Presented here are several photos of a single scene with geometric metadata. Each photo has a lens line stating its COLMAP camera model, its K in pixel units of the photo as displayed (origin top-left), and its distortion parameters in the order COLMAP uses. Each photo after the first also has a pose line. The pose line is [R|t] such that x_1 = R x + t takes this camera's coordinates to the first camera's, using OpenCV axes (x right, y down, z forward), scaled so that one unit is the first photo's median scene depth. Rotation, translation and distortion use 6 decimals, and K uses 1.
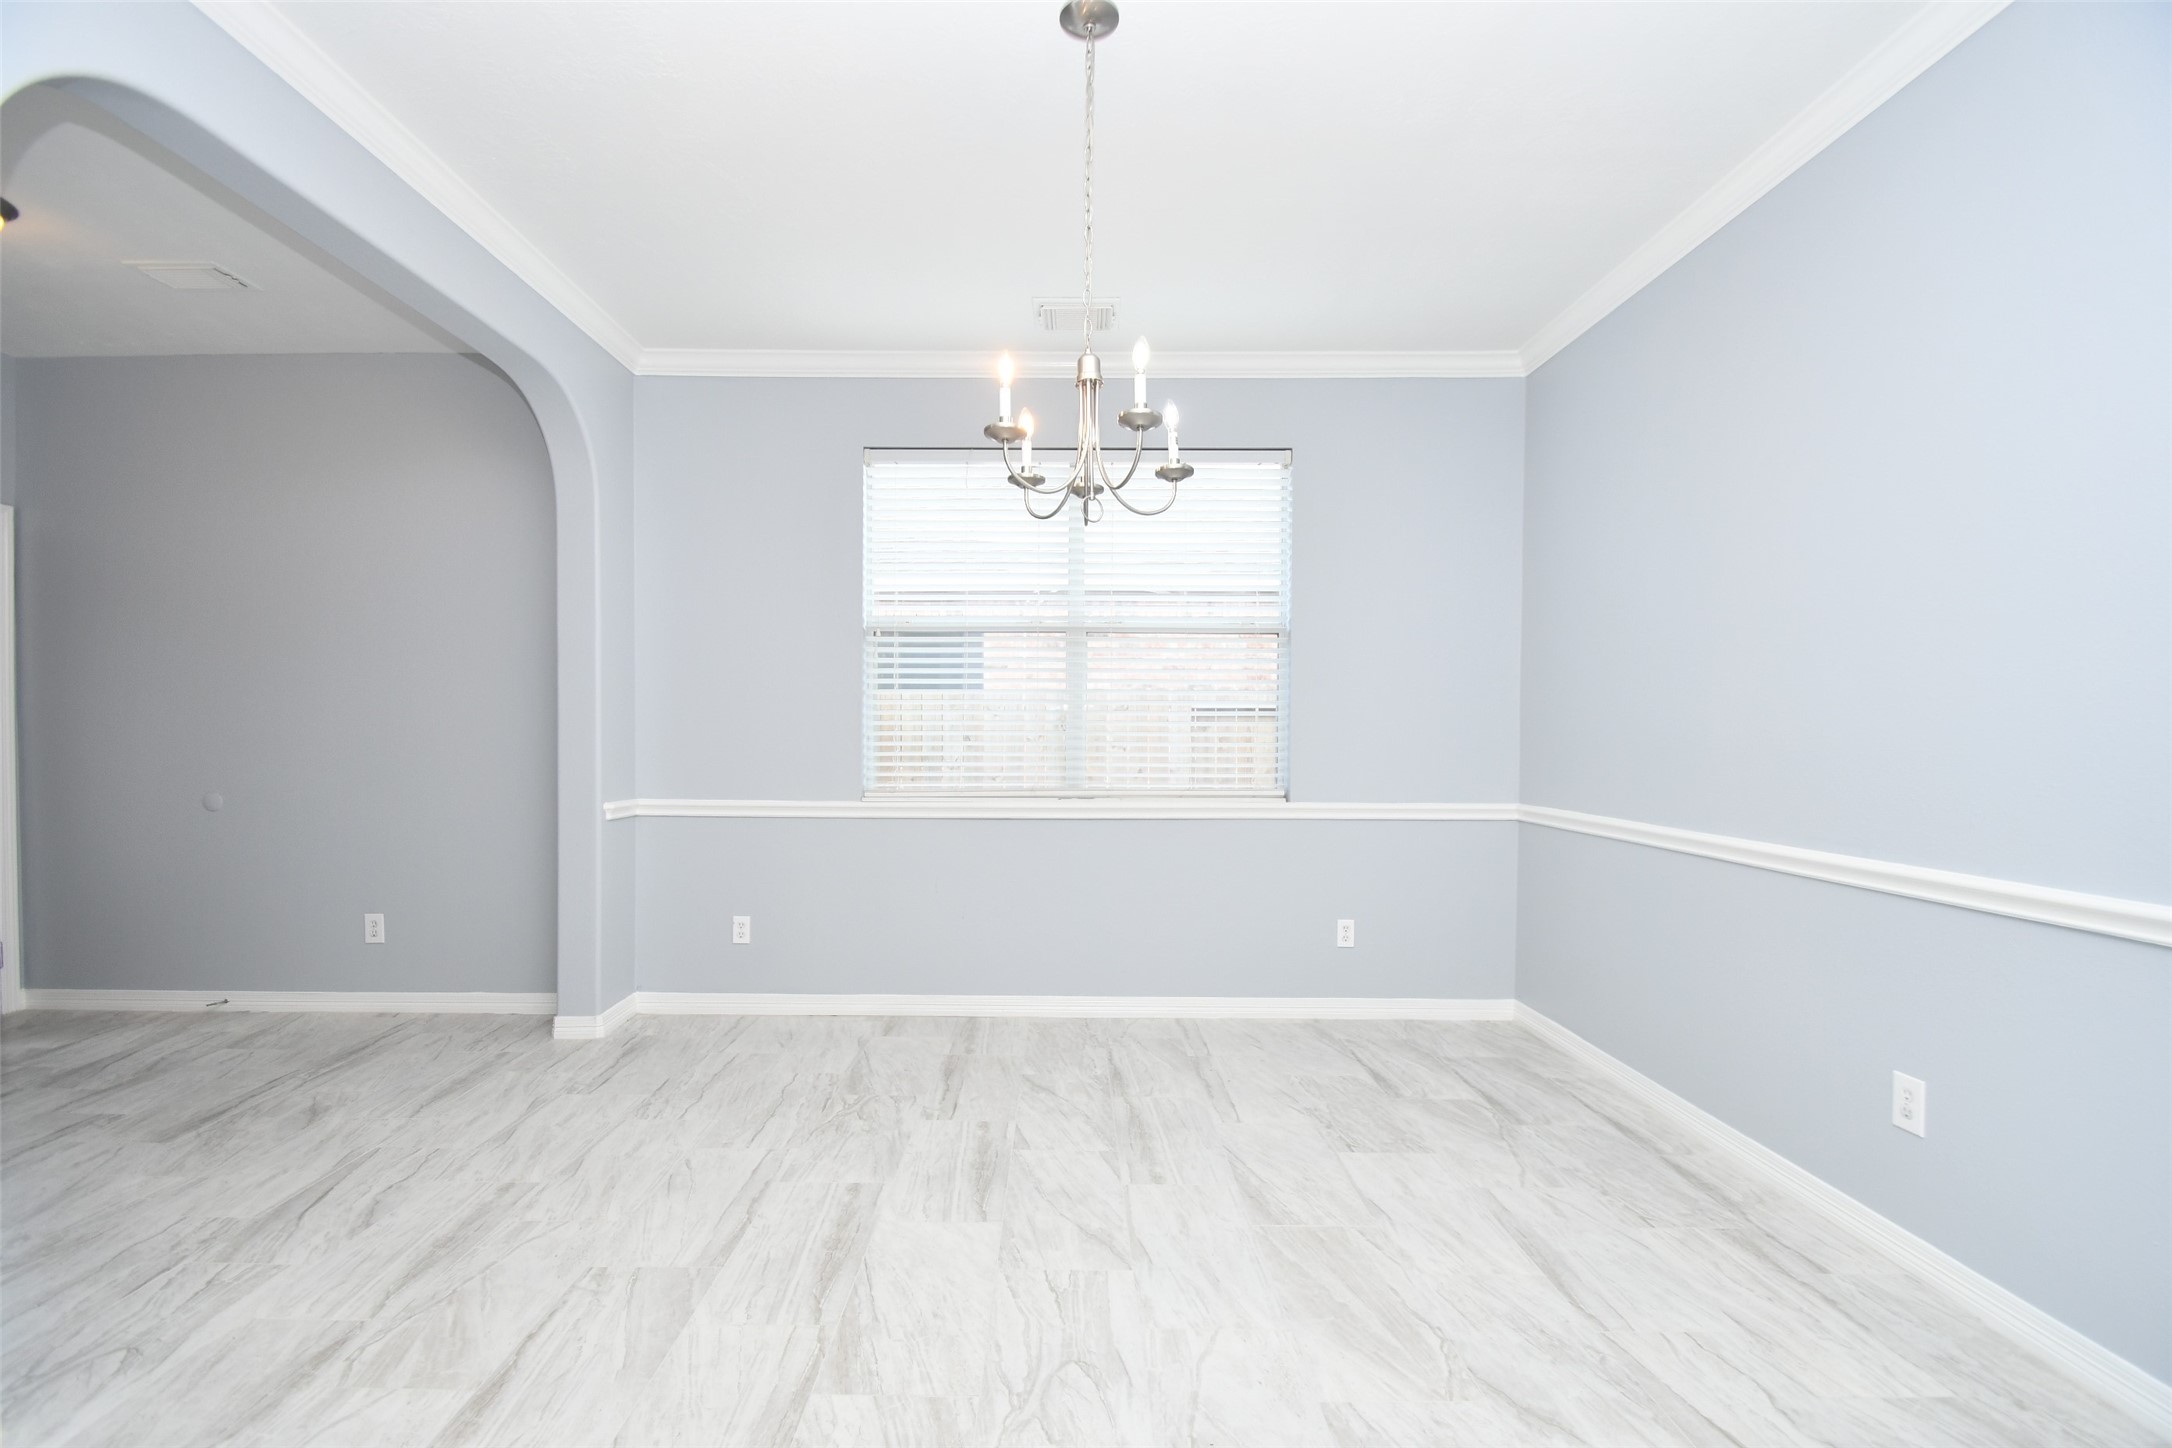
lens RADIAL K [[949.4, 0, 1060.2], [0, 949.4, 748.1], [0, 0, 1]] dist [0.018105, -0.017128]
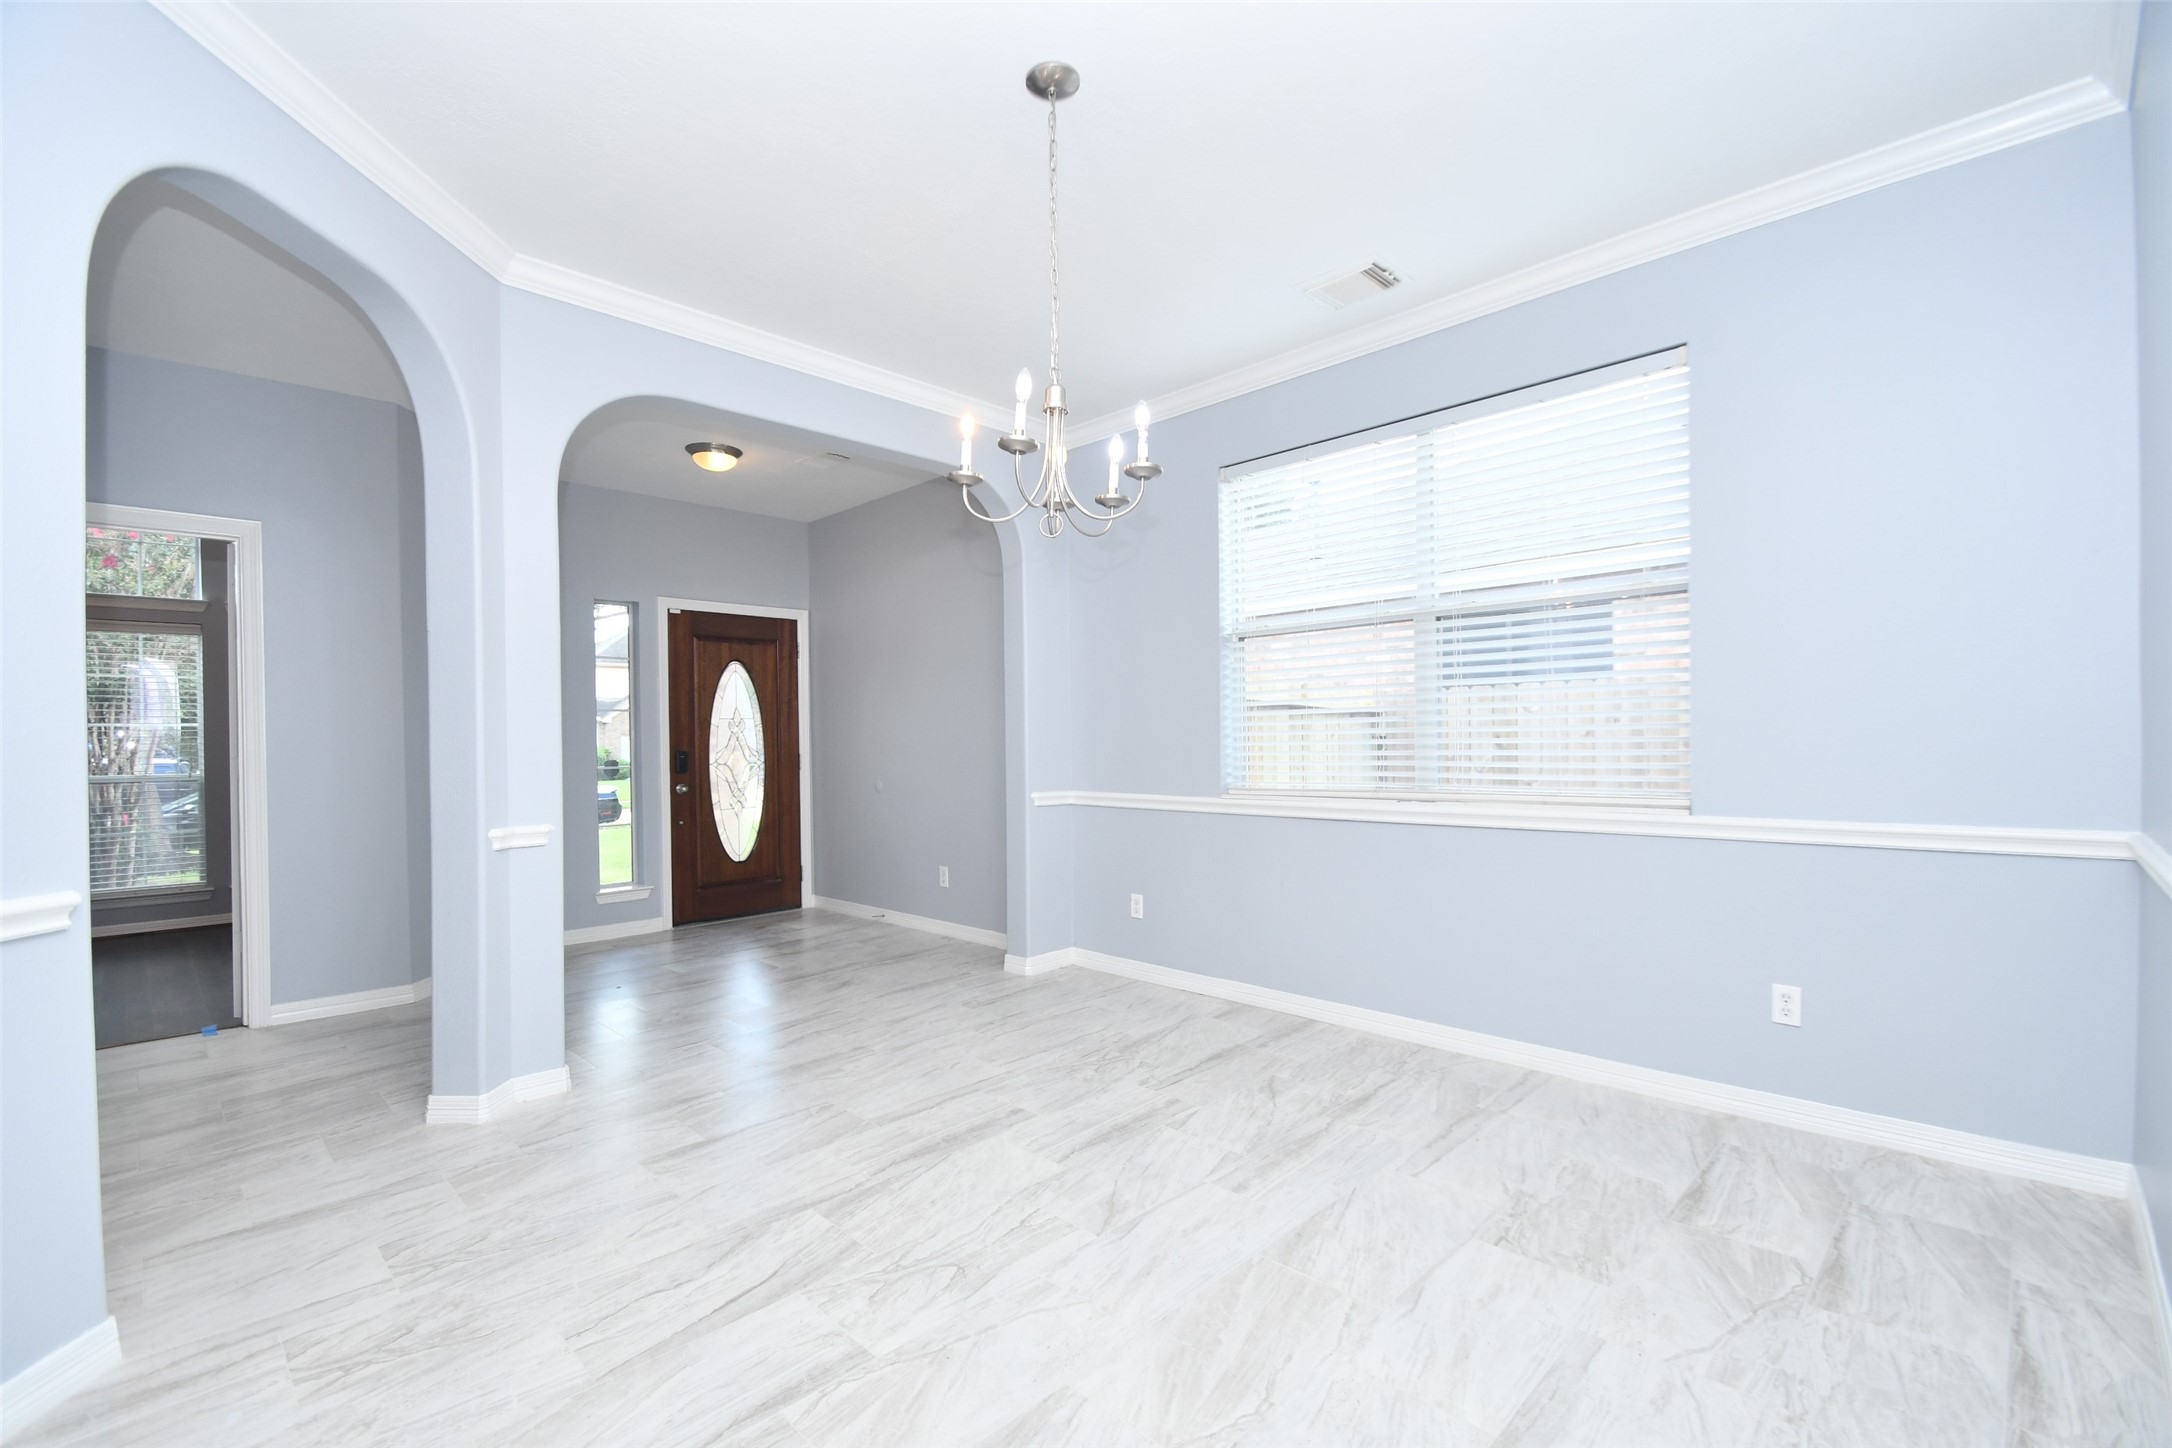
lens RADIAL K [[949.4, 0, 1060.2], [0, 949.4, 748.1], [0, 0, 1]] dist [0.018105, -0.017128]
pose [[0.703699, -0.008658, -0.710445, 0.510341], [0.003852, 0.999958, -0.008371, 0.010045], [0.710487, 0.003154, 0.703703, 0.144228]]
